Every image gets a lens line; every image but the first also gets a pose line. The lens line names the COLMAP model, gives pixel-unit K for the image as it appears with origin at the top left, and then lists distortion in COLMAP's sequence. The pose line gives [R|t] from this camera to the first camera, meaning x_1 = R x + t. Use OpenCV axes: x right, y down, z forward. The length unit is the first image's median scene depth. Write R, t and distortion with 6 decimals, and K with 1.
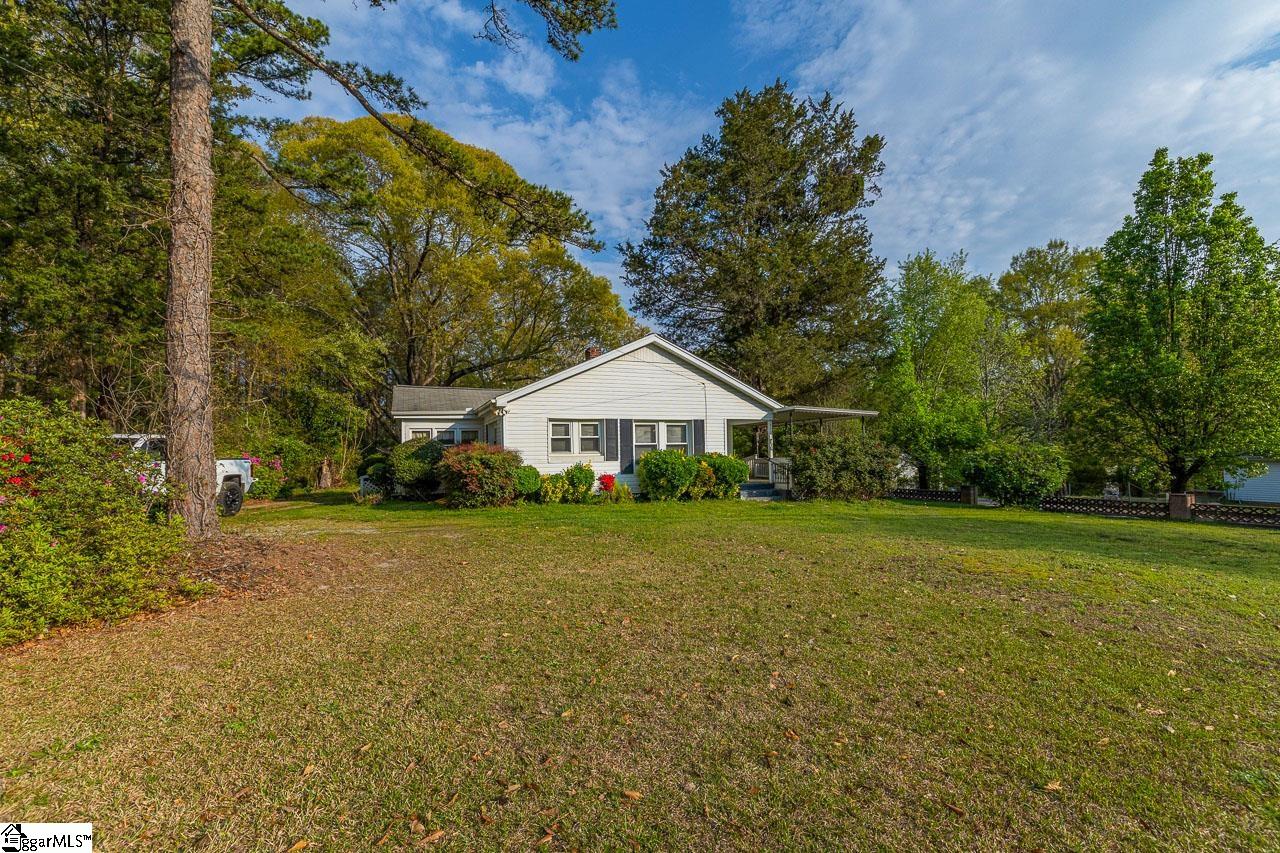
lens RADIAL K [[502.7, 0, 703.7], [0, 502.7, 409.6], [0, 0, 1]] dist [-0.000418, -0.000088]
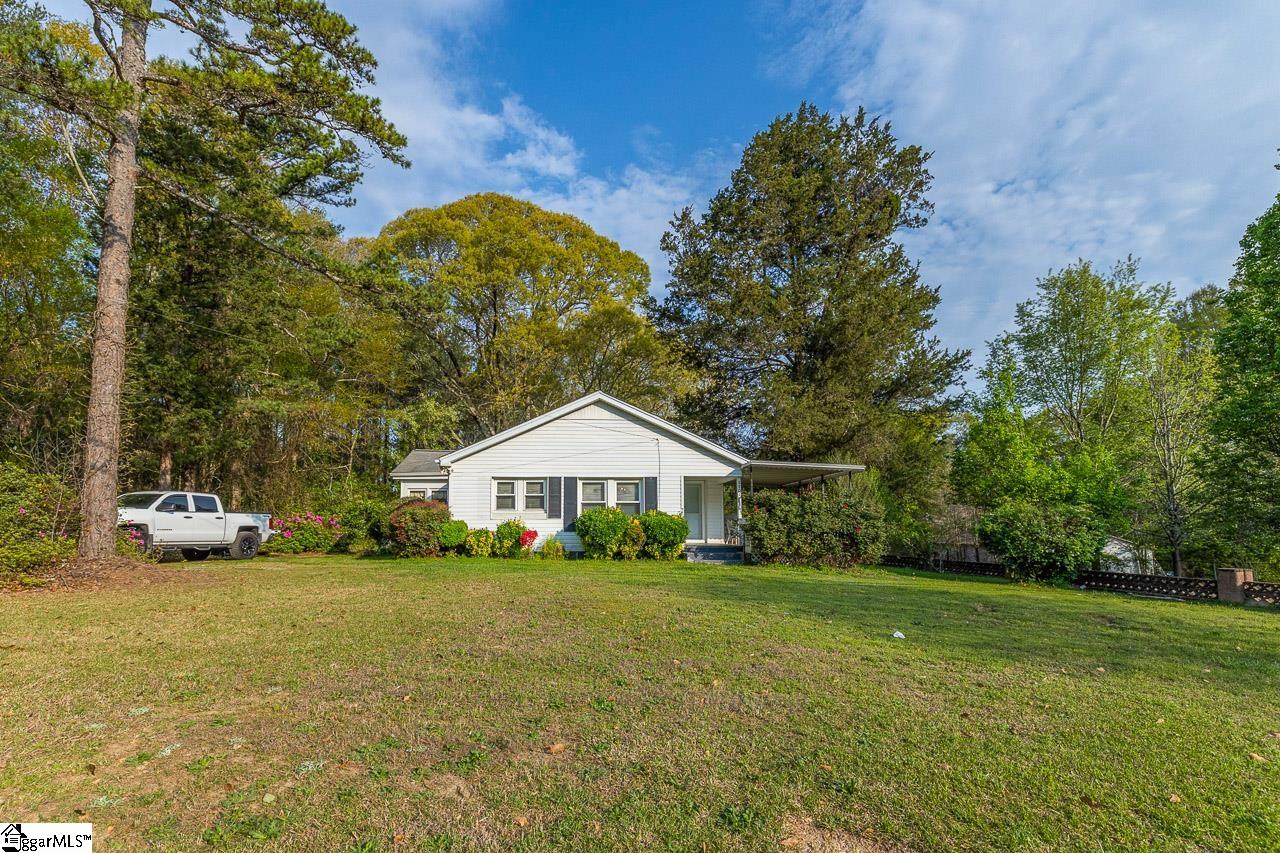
lens RADIAL K [[547.6, 0, 658.8], [0, 547.6, 419.5], [0, 0, 1]] dist [-0.001353, -0.000343]
pose [[0.962030, -0.040884, -0.269864, 0.322025], [0.015217, 0.995214, -0.096528, 0.013271], [0.272519, 0.088757, 0.958048, -0.020539]]
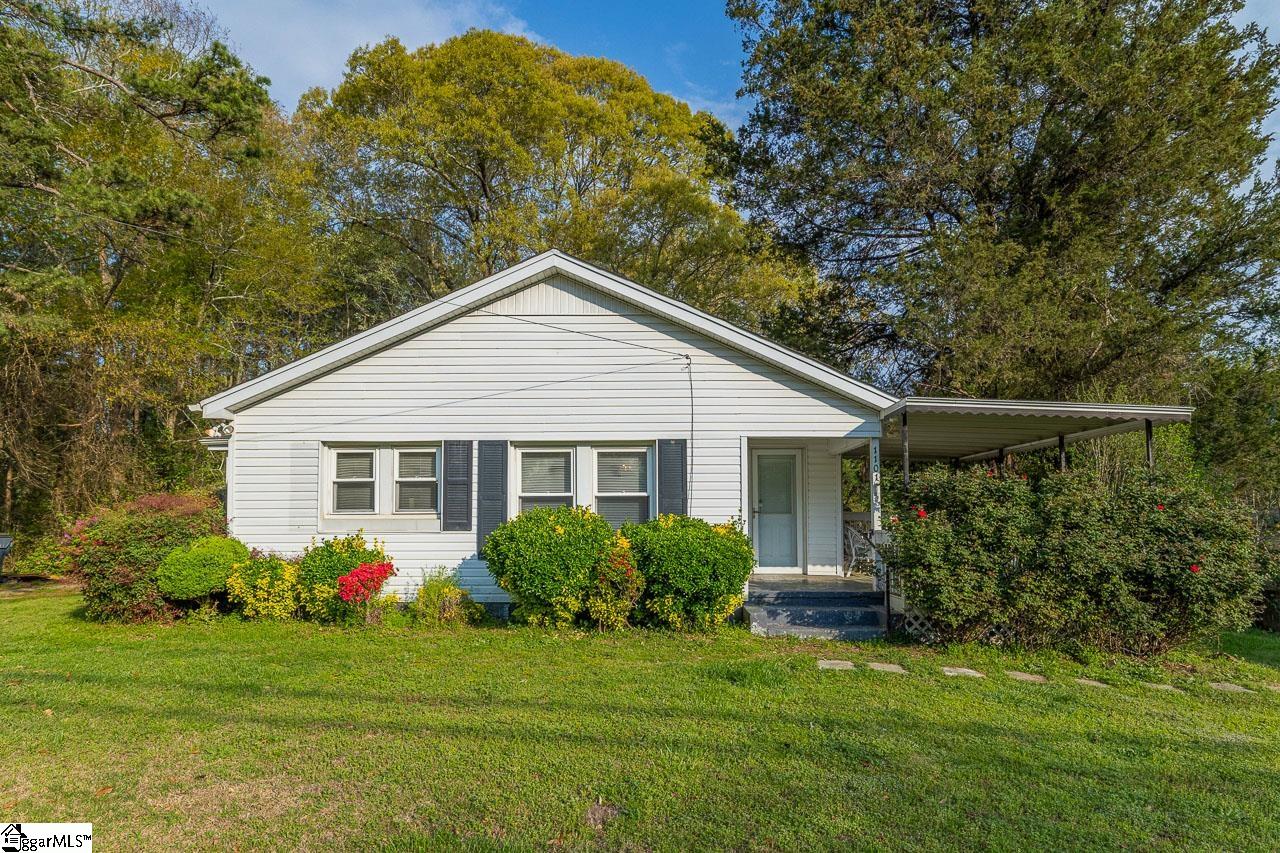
lens RADIAL K [[775.6, 0, 636.6], [0, 775.6, 453.4], [0, 0, 1]] dist [0.024656, 0.000429]
pose [[0.910580, -0.019537, -0.412871, 0.261481], [0.024384, 0.999682, 0.006475, 0.029721], [0.412613, -0.015963, 0.910766, 0.408873]]
